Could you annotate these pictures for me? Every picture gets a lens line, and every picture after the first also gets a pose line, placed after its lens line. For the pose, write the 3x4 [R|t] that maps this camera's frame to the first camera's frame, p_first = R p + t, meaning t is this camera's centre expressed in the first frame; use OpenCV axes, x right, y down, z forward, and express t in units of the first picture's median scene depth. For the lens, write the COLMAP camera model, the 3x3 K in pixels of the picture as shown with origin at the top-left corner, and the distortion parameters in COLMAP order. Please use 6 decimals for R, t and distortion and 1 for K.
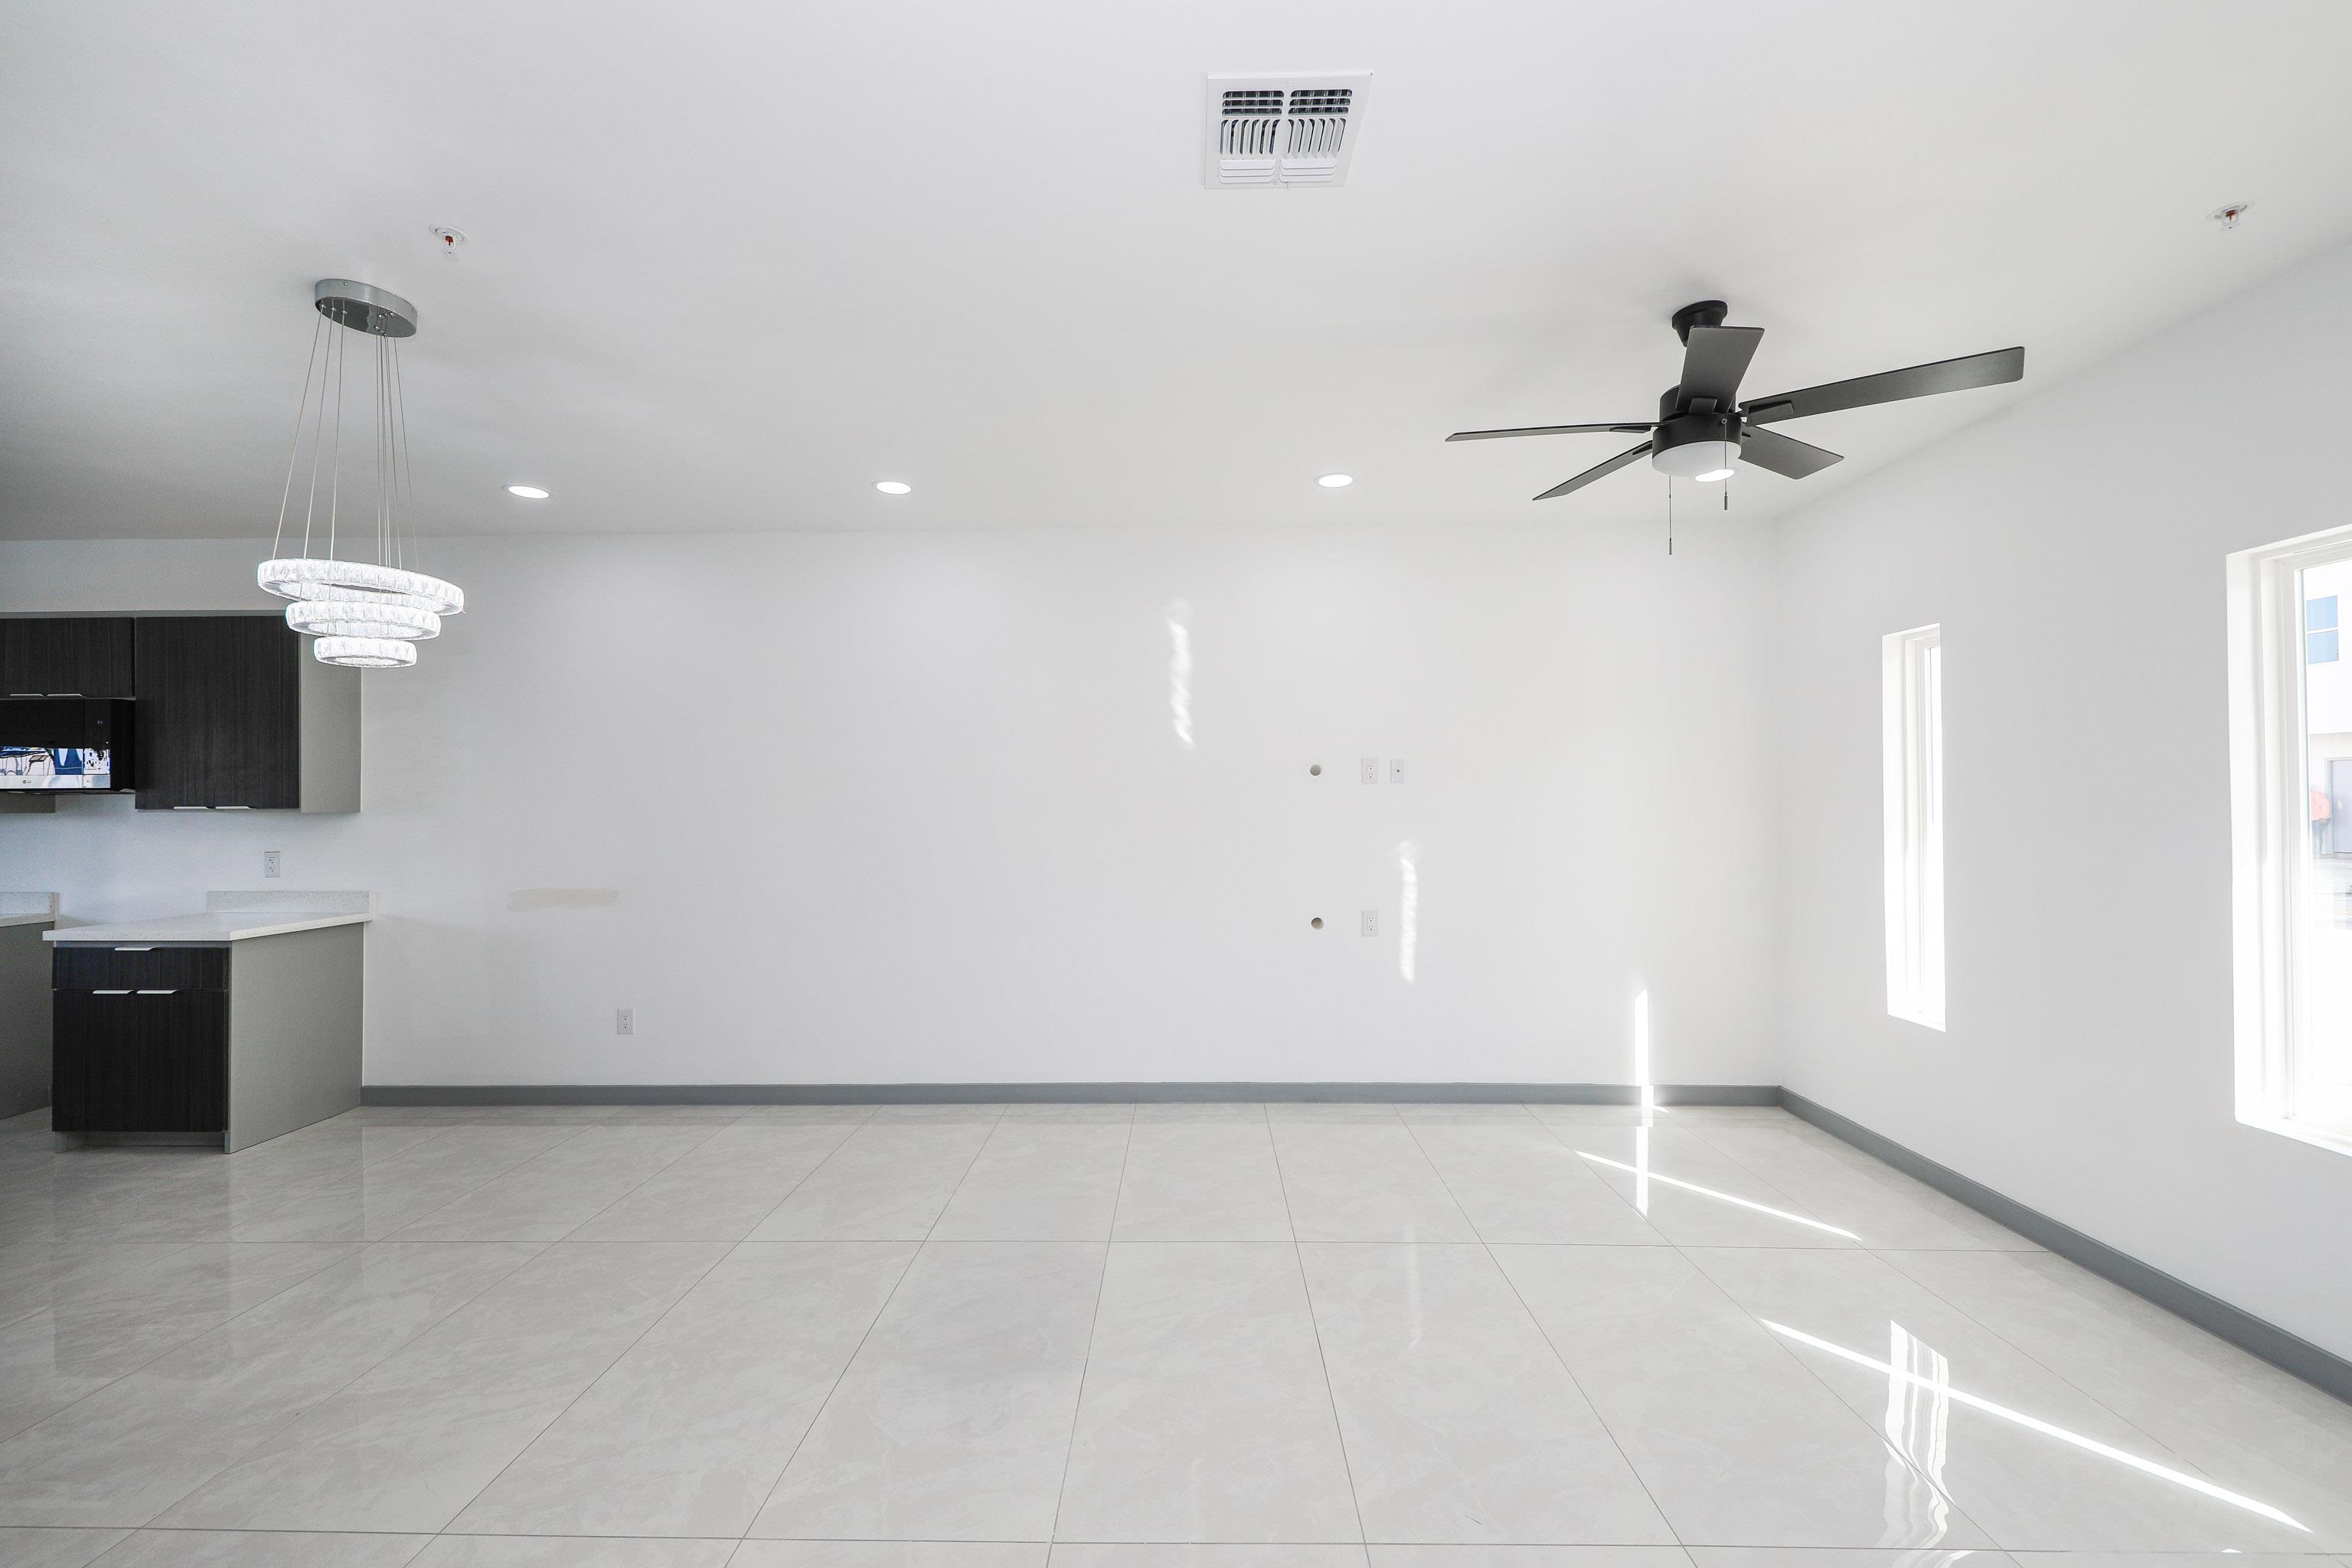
lens RADIAL K [[878.2, 0, 1182.7], [0, 878.2, 838.5], [0, 0, 1]] dist [-0.000150, -0.000017]
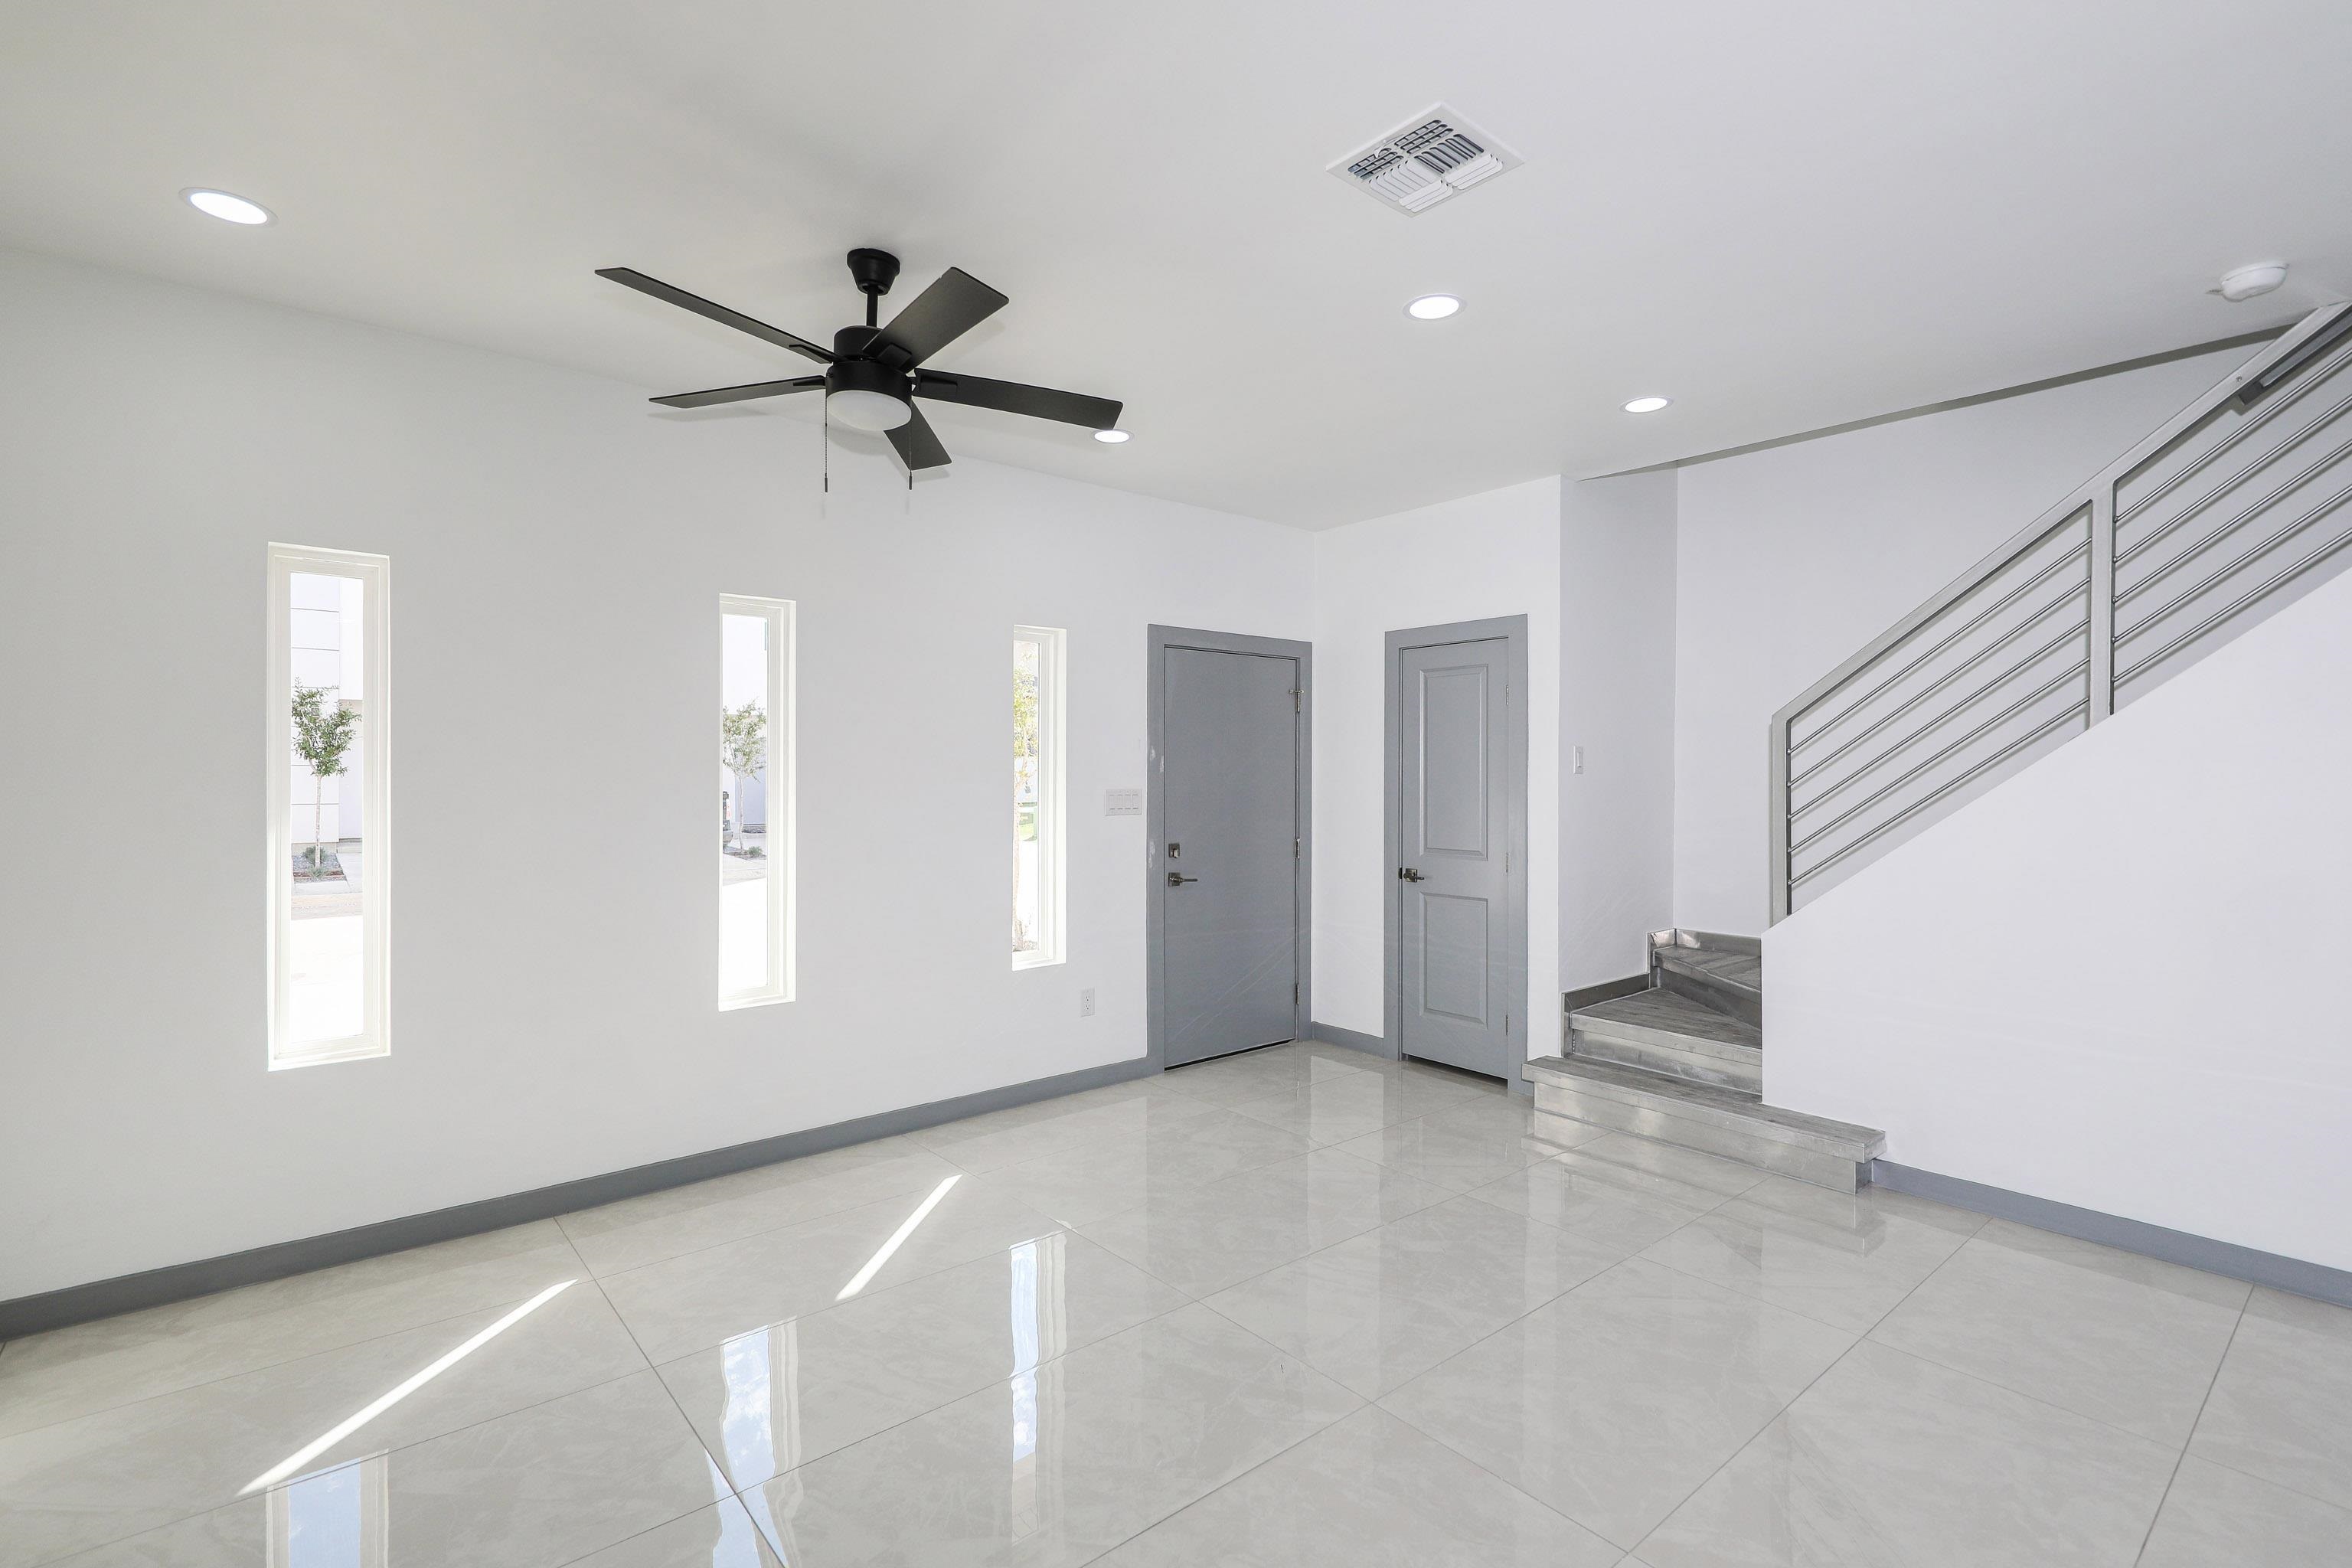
lens RADIAL K [[1075.3, 0, 1176.0], [0, 1075.3, 784.0], [0, 0, 1]] dist [-0.000078, -0.000102]
pose [[-0.656792, 0.003934, 0.754061, -0.324833], [0.028809, 0.999387, 0.019879, -0.026216], [-0.753521, 0.034780, -0.656503, 0.974197]]
